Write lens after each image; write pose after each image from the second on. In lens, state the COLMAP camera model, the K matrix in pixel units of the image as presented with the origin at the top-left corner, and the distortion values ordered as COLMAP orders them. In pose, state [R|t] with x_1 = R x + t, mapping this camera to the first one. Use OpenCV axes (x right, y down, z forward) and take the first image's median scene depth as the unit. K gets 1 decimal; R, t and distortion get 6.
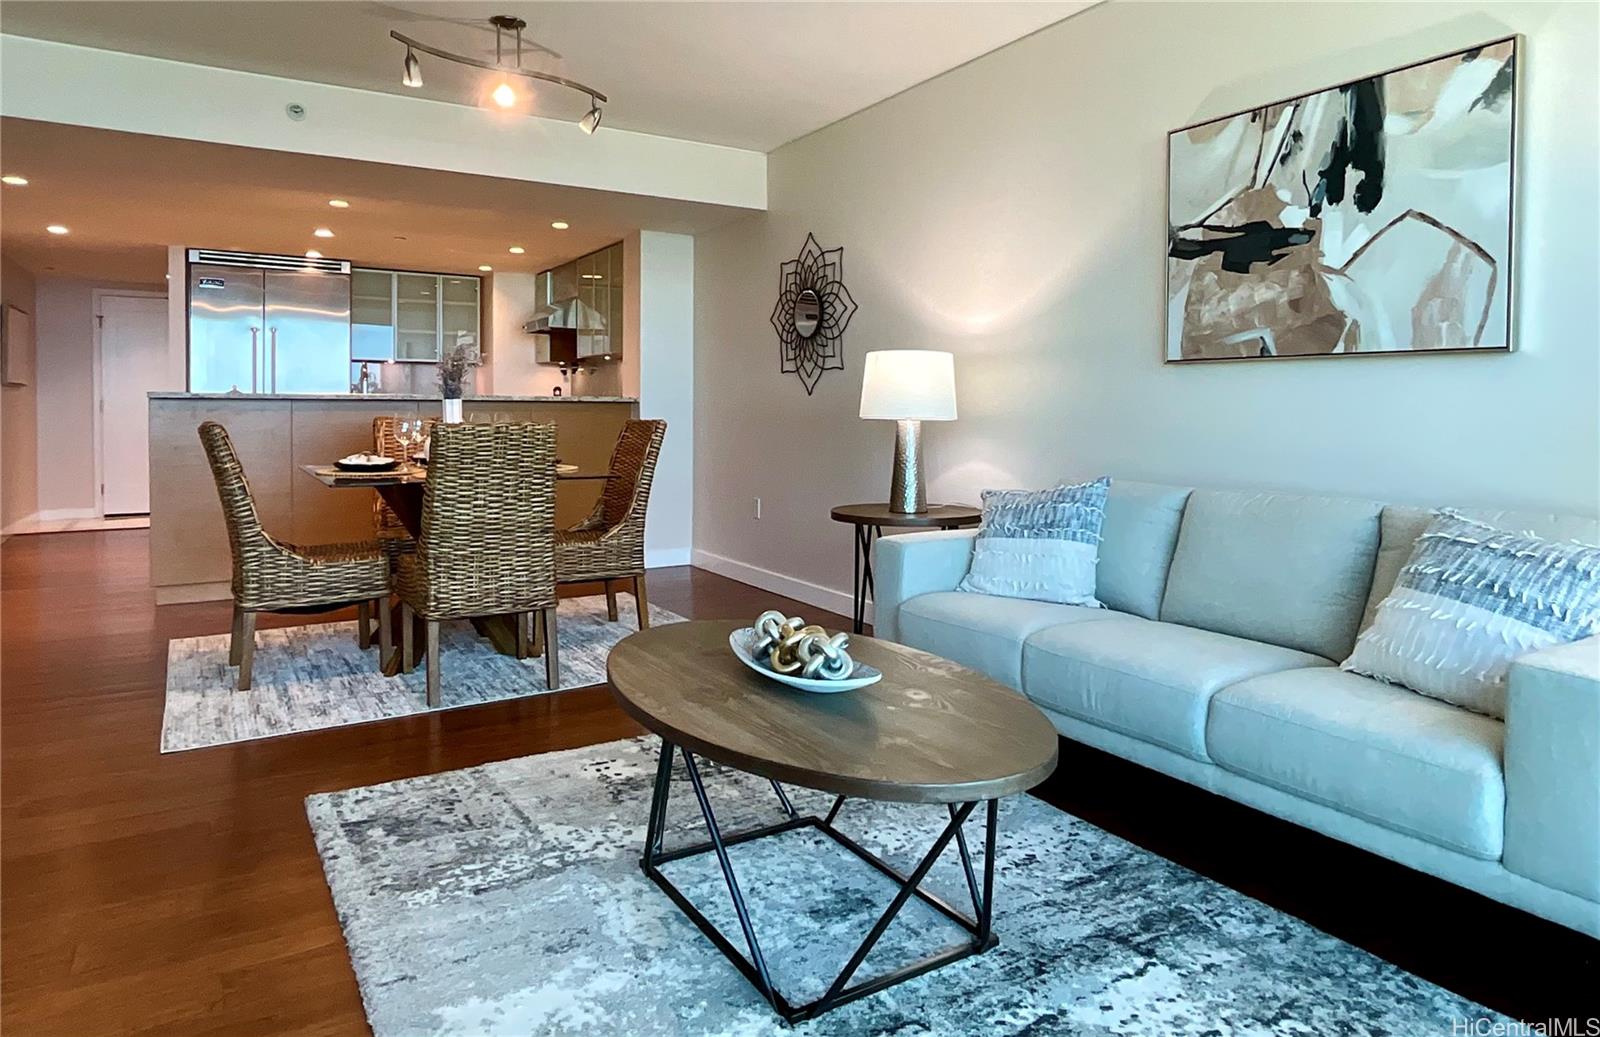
lens RADIAL K [[989.4, 0, 802.5], [0, 989.4, 431.5], [0, 0, 1]] dist [-0.022452, 0.018856]
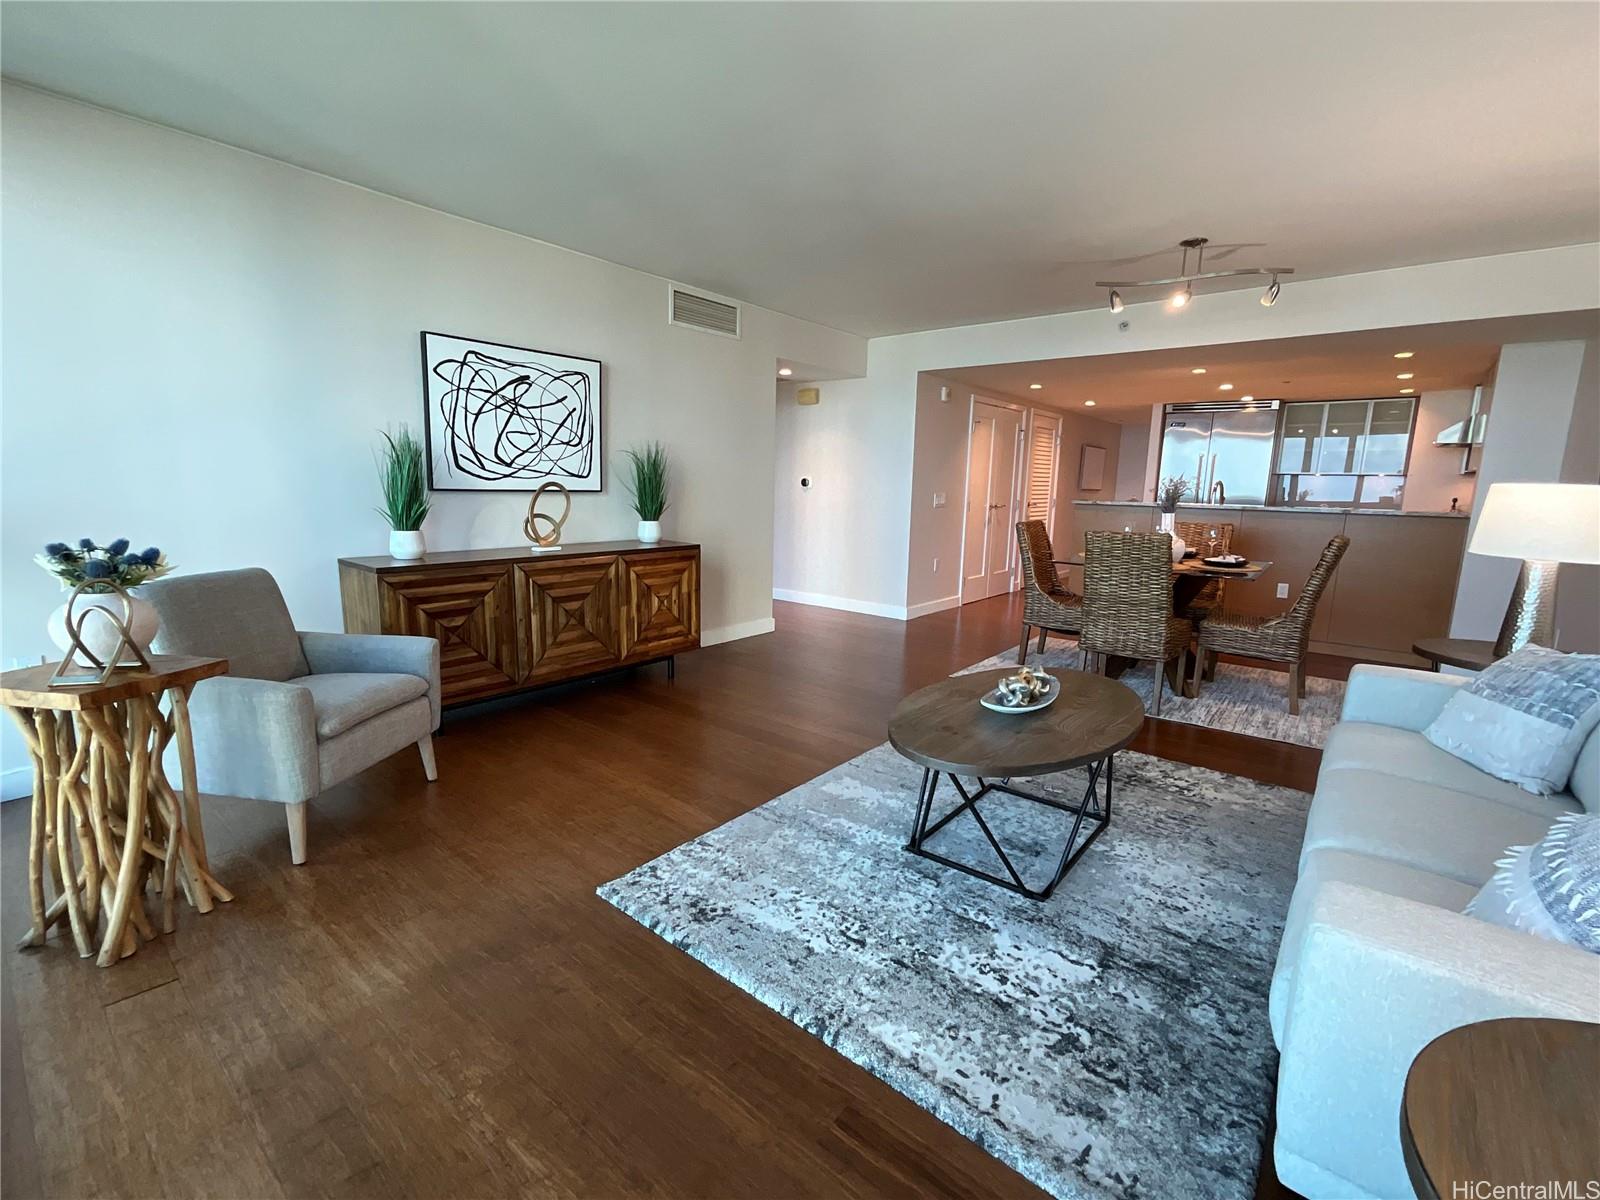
lens RADIAL K [[710.8, 0, 800.0], [0, 710.8, 600.0], [0, 0, 1]] dist [-0.001030, 0.000123]
pose [[0.325483, 0.158019, -0.932250, 0.897090], [-0.043155, 0.987392, 0.152298, -0.081007], [0.944563, -0.009339, 0.328199, 0.250832]]
